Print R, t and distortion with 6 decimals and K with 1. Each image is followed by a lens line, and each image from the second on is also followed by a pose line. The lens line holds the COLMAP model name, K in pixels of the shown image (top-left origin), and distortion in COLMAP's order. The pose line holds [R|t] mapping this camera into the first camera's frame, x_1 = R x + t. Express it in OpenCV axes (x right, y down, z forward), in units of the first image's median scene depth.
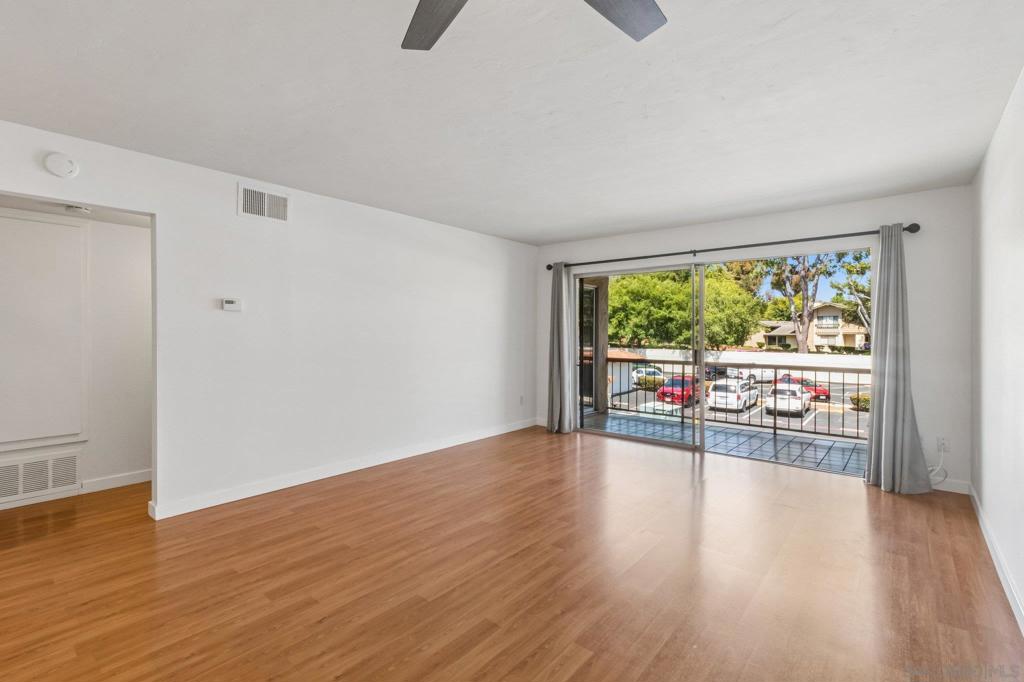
lens RADIAL K [[471.3, 0, 504.2], [0, 471.3, 328.6], [0, 0, 1]] dist [-0.000082, 0.000574]
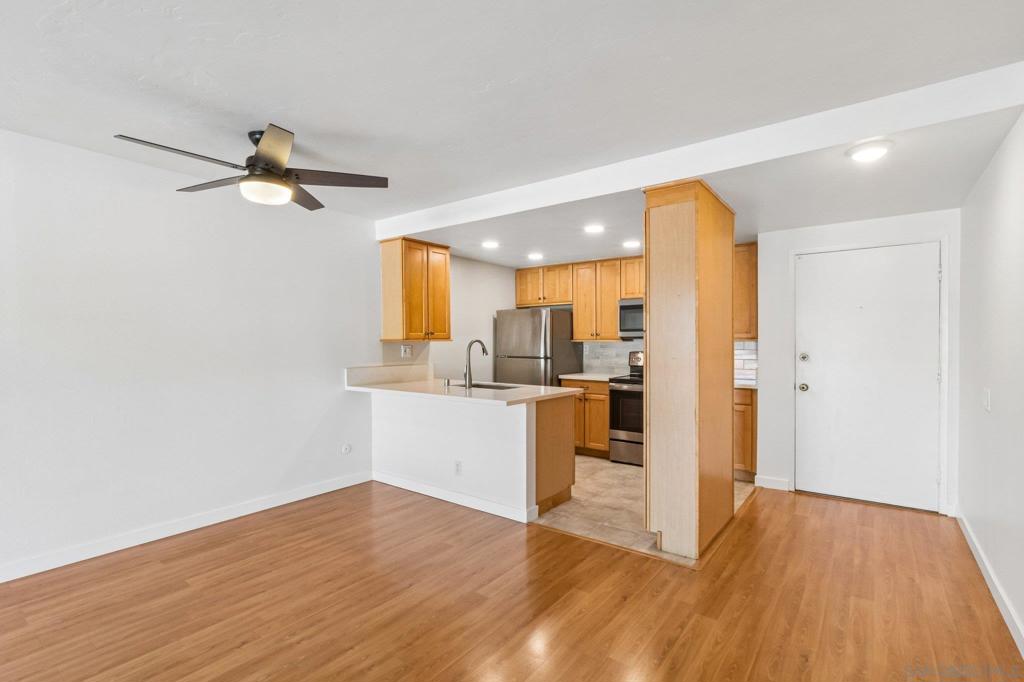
lens RADIAL K [[481.6, 0, 502.9], [0, 481.6, 349.5], [0, 0, 1]] dist [0.003236, 0.000474]
pose [[-0.998490, 0.001227, -0.054919, -0.026298], [0.000976, 0.999989, 0.004589, 0.000422], [0.054924, 0.004528, -0.998480, 0.087491]]
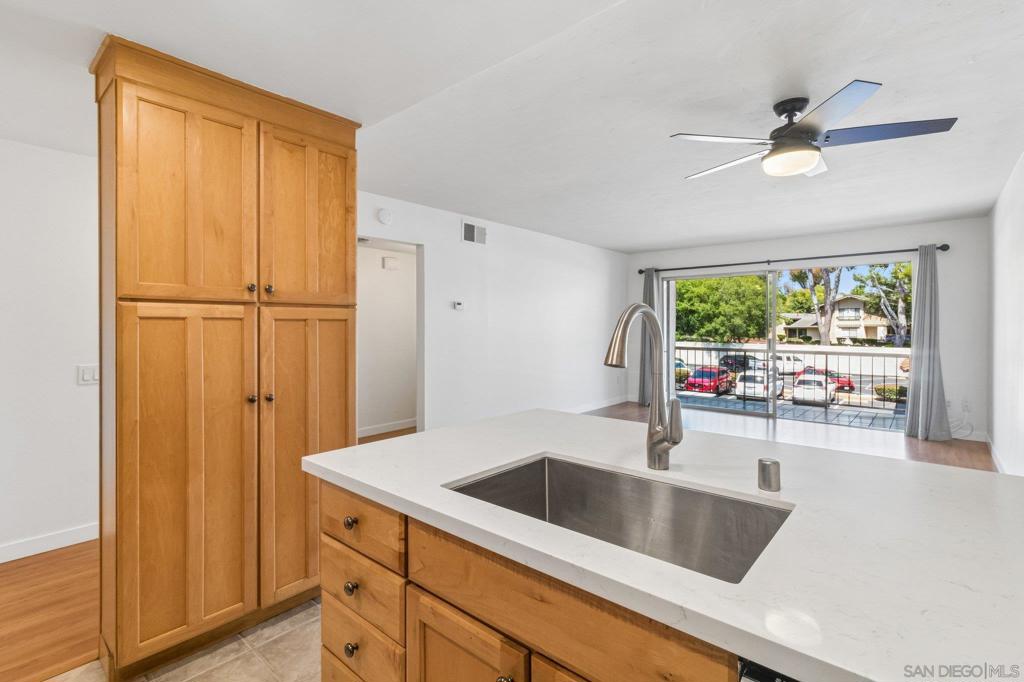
lens RADIAL K [[480.4, 0, 508.9], [0, 480.4, 323.2], [0, 0, 1]] dist [0.003262, 0.000896]
pose [[0.999948, -0.002110, -0.009976, -0.033282], [0.002145, 0.999991, 0.003540, -0.000234], [0.009969, -0.003561, 0.999944, -0.035847]]
